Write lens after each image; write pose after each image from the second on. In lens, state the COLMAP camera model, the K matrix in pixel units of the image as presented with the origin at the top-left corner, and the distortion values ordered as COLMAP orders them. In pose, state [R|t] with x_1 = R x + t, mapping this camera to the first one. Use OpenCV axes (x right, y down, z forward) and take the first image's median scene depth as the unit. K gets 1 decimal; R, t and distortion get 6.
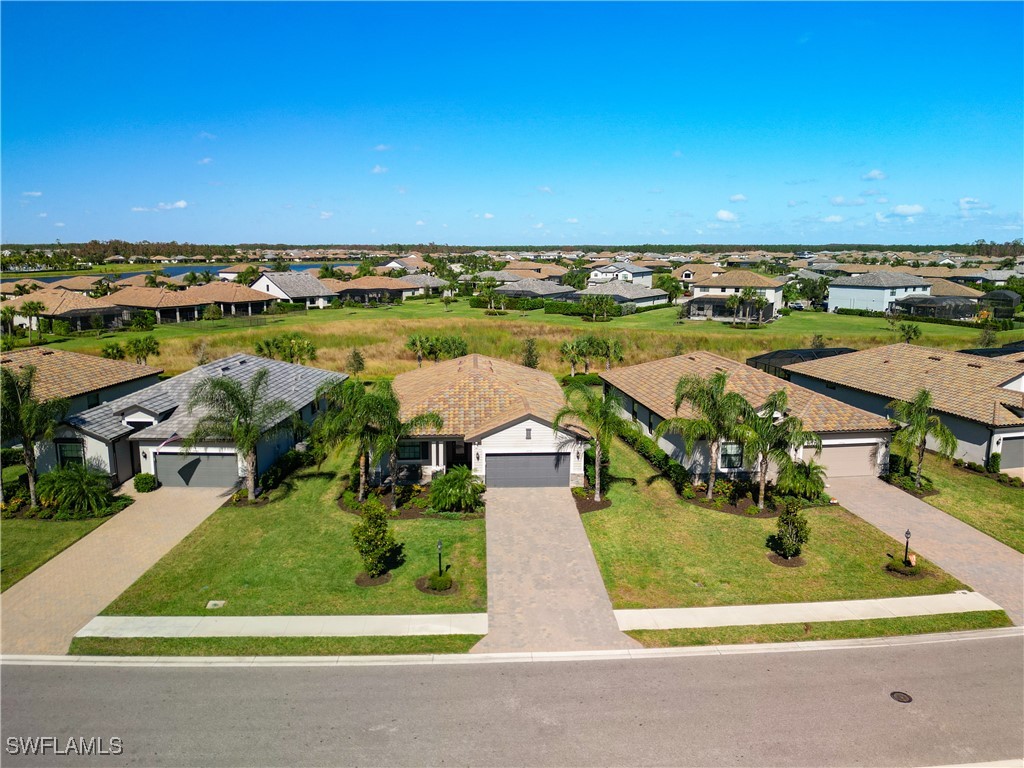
lens RADIAL K [[720.5, 0, 512.0], [0, 720.5, 384.0], [0, 0, 1]] dist [0.009489, -0.005632]
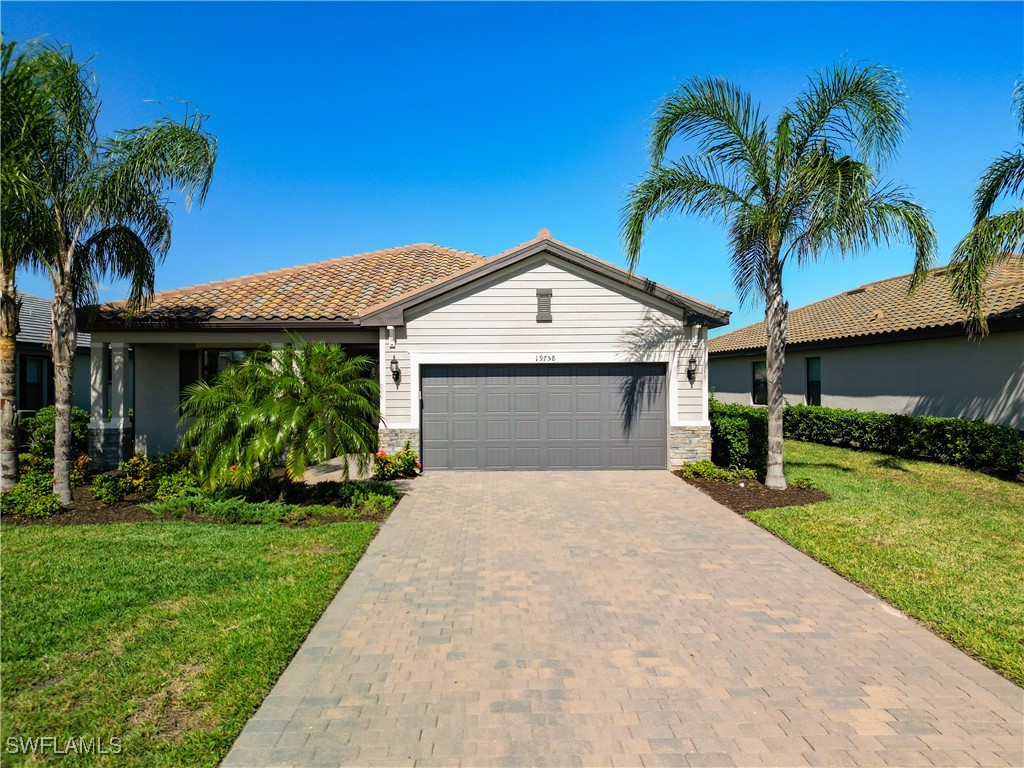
lens RADIAL K [[720.5, 0, 512.0], [0, 720.5, 384.0], [0, 0, 1]] dist [0.009489, -0.005632]
pose [[0.999721, -0.012039, -0.020301, 0.013830], [0.008251, 0.984125, -0.177287, 0.166547], [0.022114, 0.177070, 0.983950, 0.669433]]
